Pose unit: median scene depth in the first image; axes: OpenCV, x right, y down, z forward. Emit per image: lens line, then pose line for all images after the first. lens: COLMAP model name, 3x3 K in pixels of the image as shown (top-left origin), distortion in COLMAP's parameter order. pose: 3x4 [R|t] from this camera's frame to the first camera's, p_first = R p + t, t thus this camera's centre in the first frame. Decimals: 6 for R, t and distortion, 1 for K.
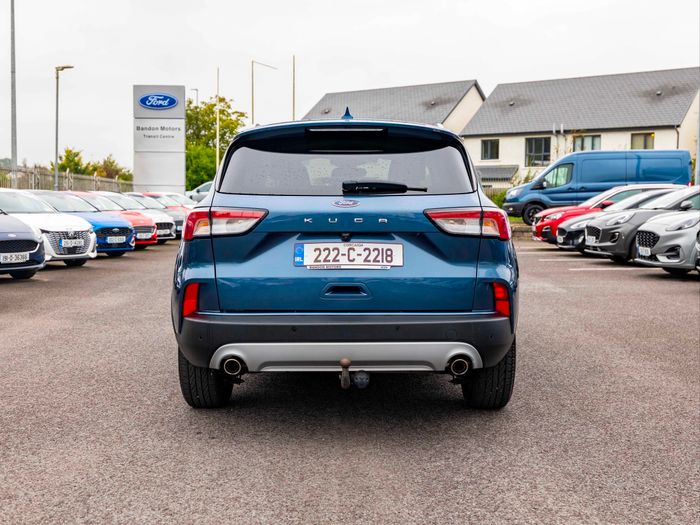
lens RADIAL K [[843.8, 0, 331.2], [0, 843.8, 259.8], [0, 0, 1]] dist [-0.002226, -0.013492]
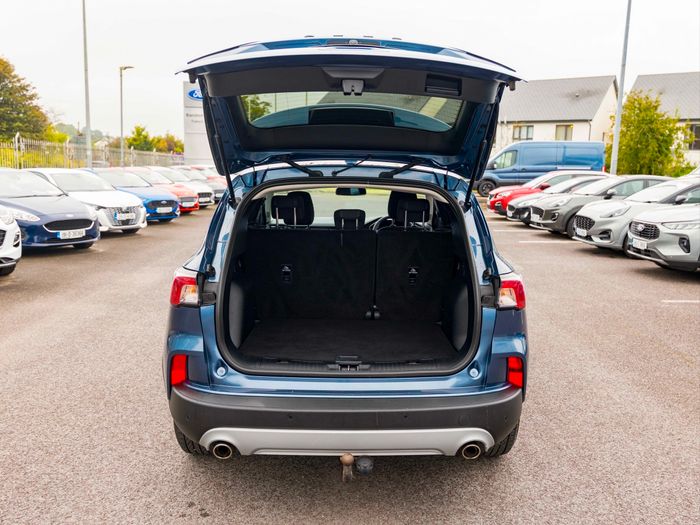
lens RADIAL K [[604.5, 0, 358.2], [0, 604.5, 262.8], [0, 0, 1]] dist [-0.006365, -0.000774]
pose [[0.999105, 0.008692, 0.041387, -0.000171], [-0.012293, 0.996082, 0.087570, -0.084944], [-0.040464, -0.088001, 0.995298, 0.231691]]
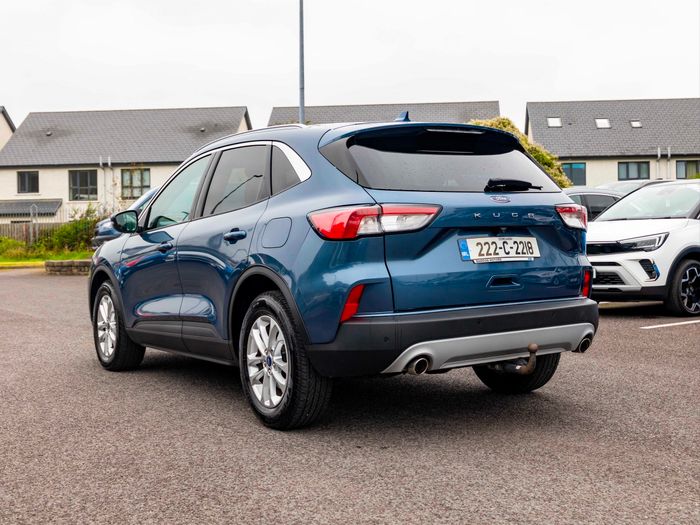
lens RADIAL K [[880.2, 0, 351.1], [0, 880.2, 243.4], [0, 0, 1]] dist [-0.005985, -0.017458]
pose [[0.834836, -0.024129, 0.549969, -0.466903], [0.059624, 0.997125, -0.046759, 0.017835], [-0.547260, 0.071827, 0.833875, 0.120402]]
